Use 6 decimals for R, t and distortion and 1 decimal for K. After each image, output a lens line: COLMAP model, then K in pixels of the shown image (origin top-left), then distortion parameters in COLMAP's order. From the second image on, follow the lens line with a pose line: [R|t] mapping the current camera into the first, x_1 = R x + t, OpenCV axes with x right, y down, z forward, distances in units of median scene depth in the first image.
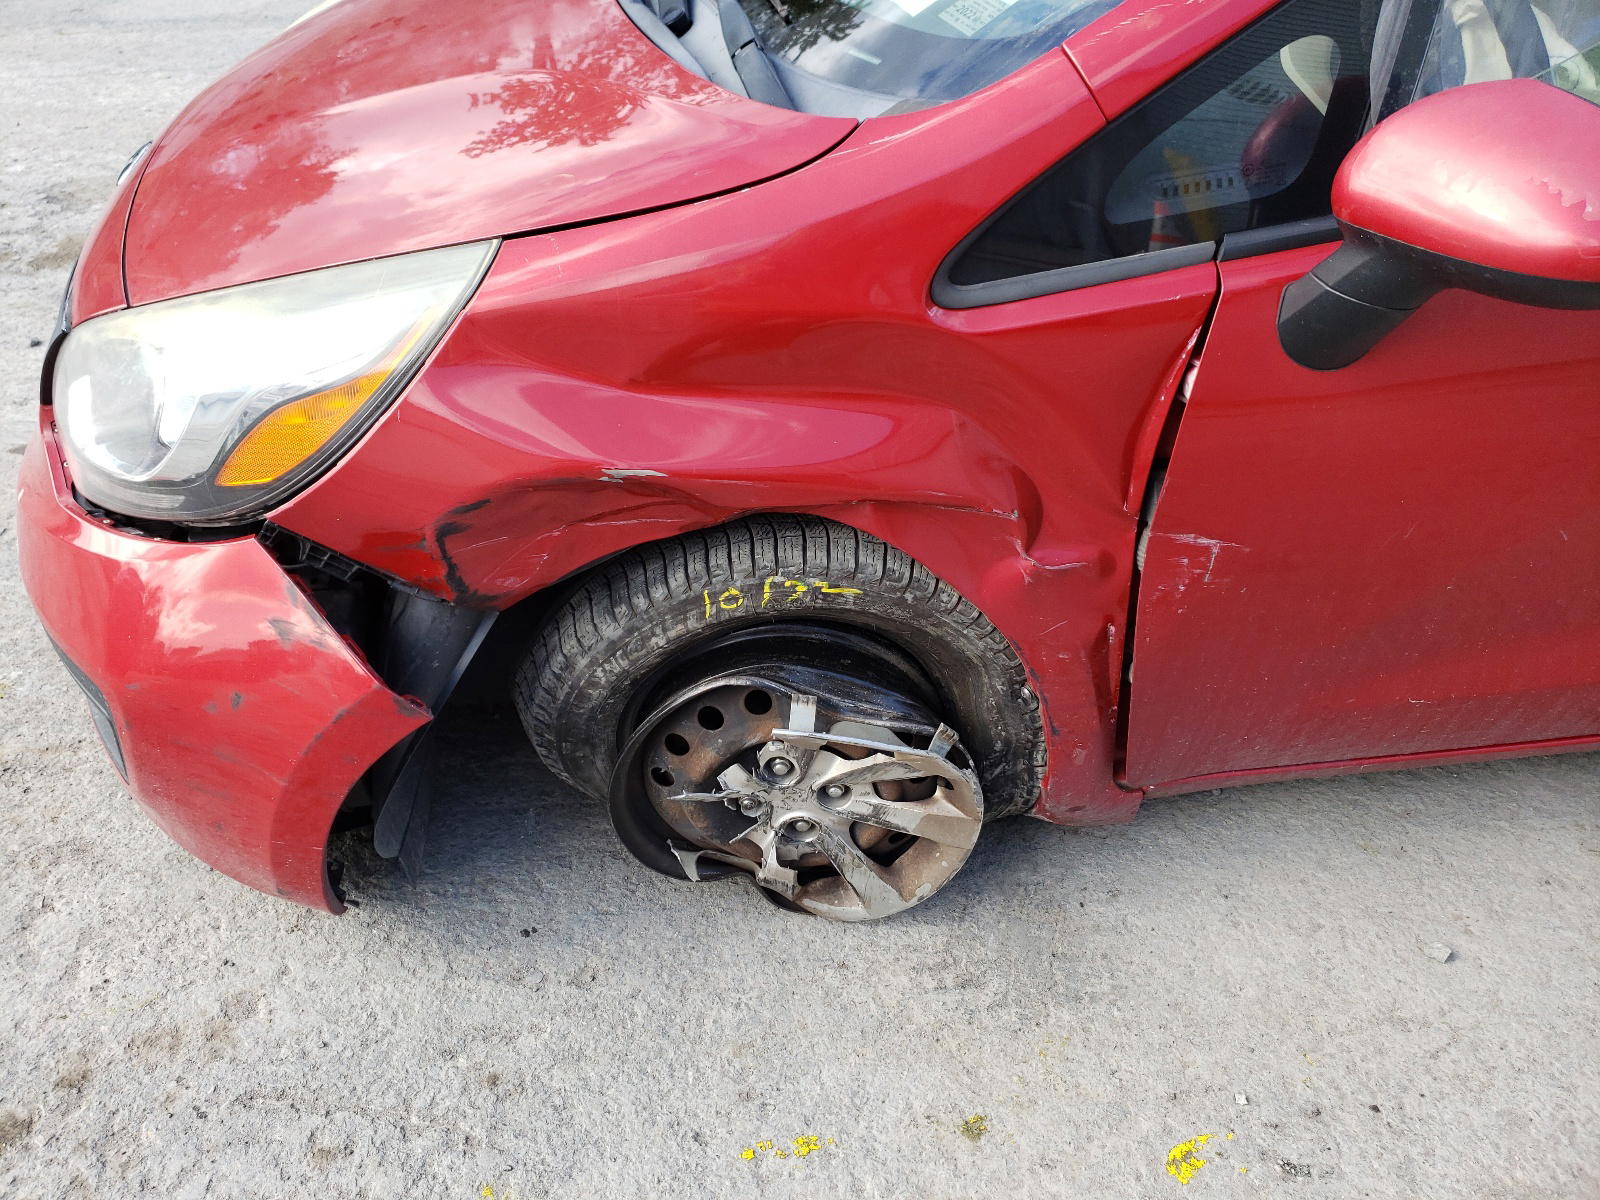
lens RADIAL K [[1202.1, 0, 796.2], [0, 1202.1, 571.0], [0, 0, 1]] dist [0.005113, -0.005948]
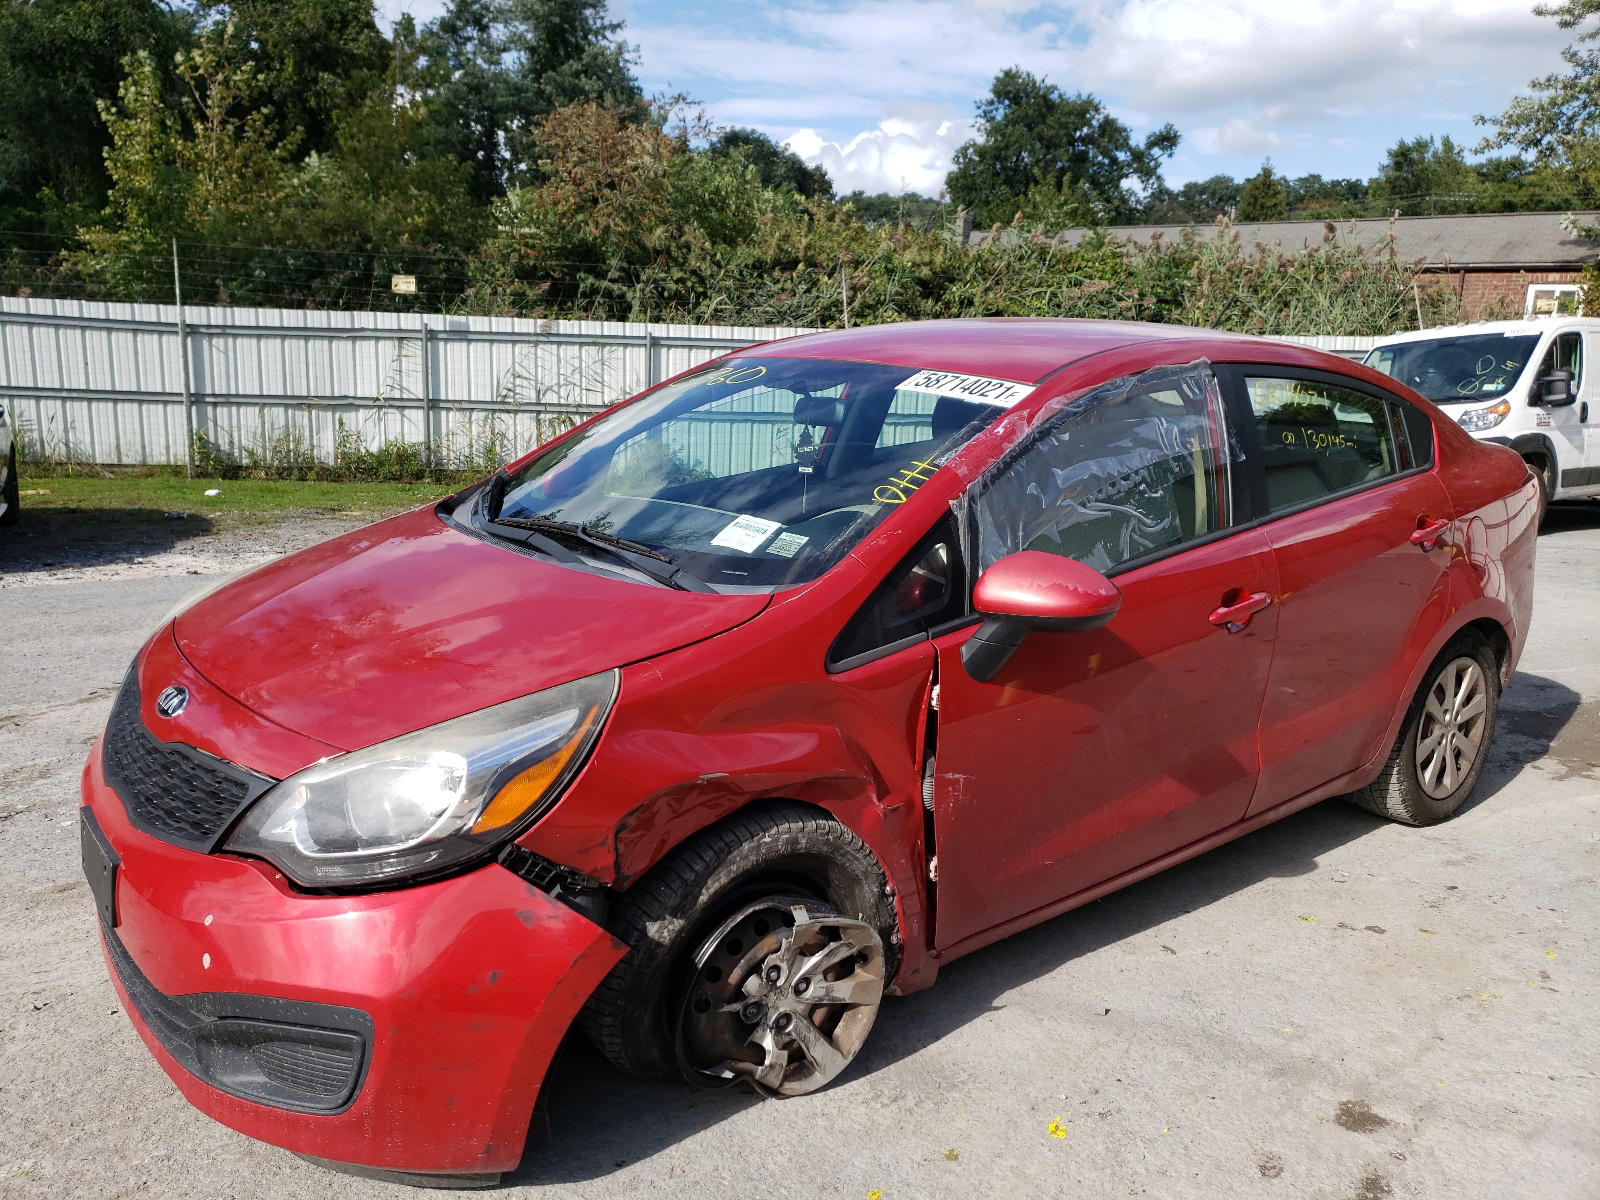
lens RADIAL K [[1202.1, 0, 796.2], [0, 1202.1, 571.0], [0, 0, 1]] dist [0.005113, -0.005948]
pose [[0.848557, -0.068226, 0.524687, -0.840192], [0.292204, 0.887139, -0.357214, 0.285772], [-0.441099, 0.456432, 0.772723, -0.529216]]
